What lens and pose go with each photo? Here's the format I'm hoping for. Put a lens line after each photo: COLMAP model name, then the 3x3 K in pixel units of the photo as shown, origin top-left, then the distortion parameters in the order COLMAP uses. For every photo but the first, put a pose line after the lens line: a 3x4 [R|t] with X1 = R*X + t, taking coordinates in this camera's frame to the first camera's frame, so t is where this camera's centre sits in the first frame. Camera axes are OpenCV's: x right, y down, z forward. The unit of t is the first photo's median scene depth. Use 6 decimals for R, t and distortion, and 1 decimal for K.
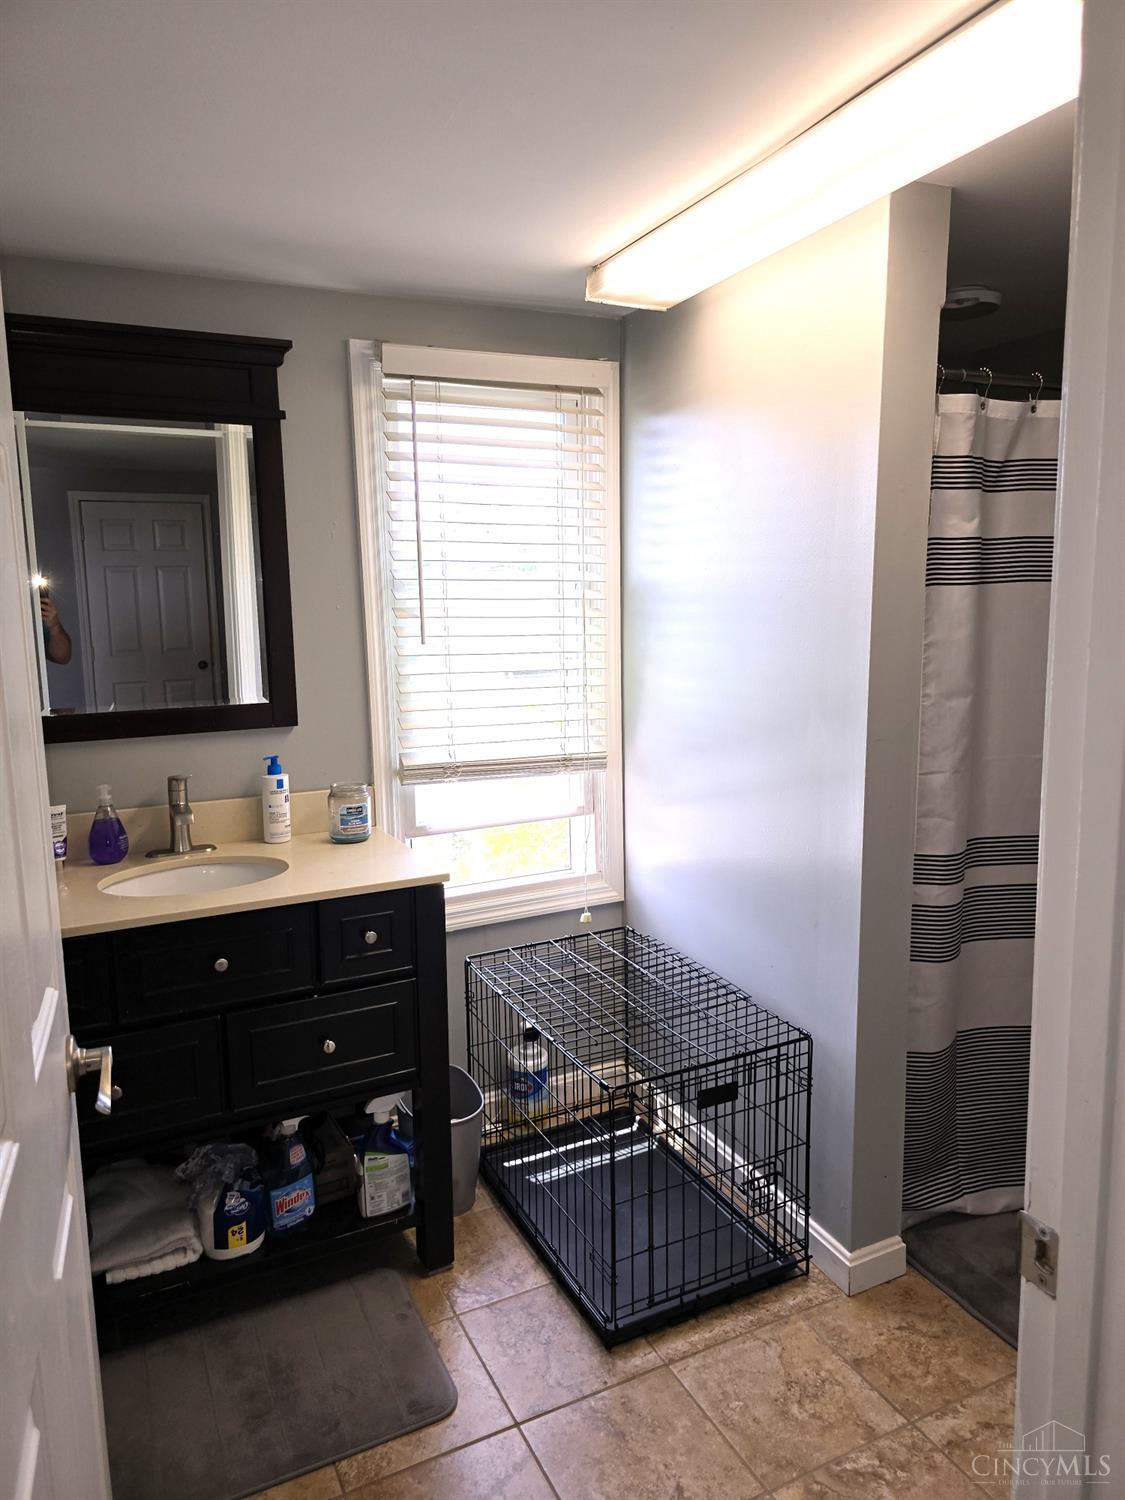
lens RADIAL K [[998.0, 0, 561.8], [0, 998.0, 745.4], [0, 0, 1]] dist [0.008619, -0.006329]
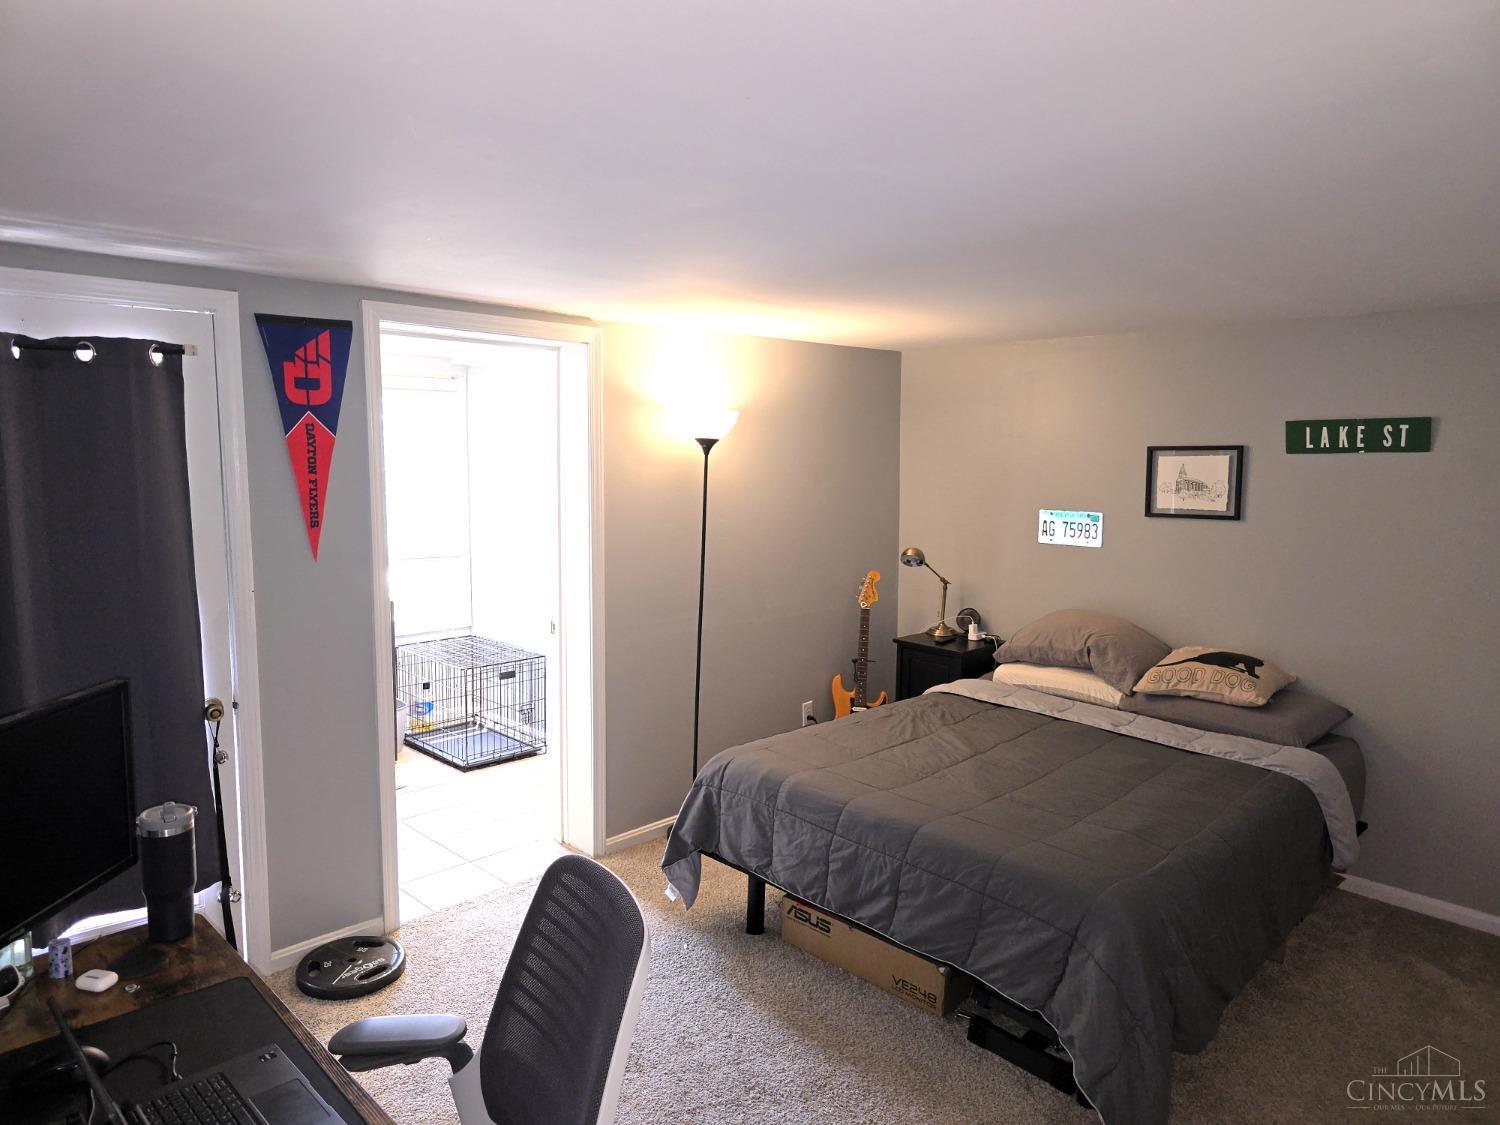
lens RADIAL K [[998.0, 0, 749.2], [0, 998.0, 563.4], [0, 0, 1]] dist [0.008619, -0.006329]
pose [[0.947469, 0.004128, 0.319821, -0.086726], [0.007306, 0.999377, -0.034541, 0.153862], [-0.319764, 0.035064, 0.946848, -1.761259]]
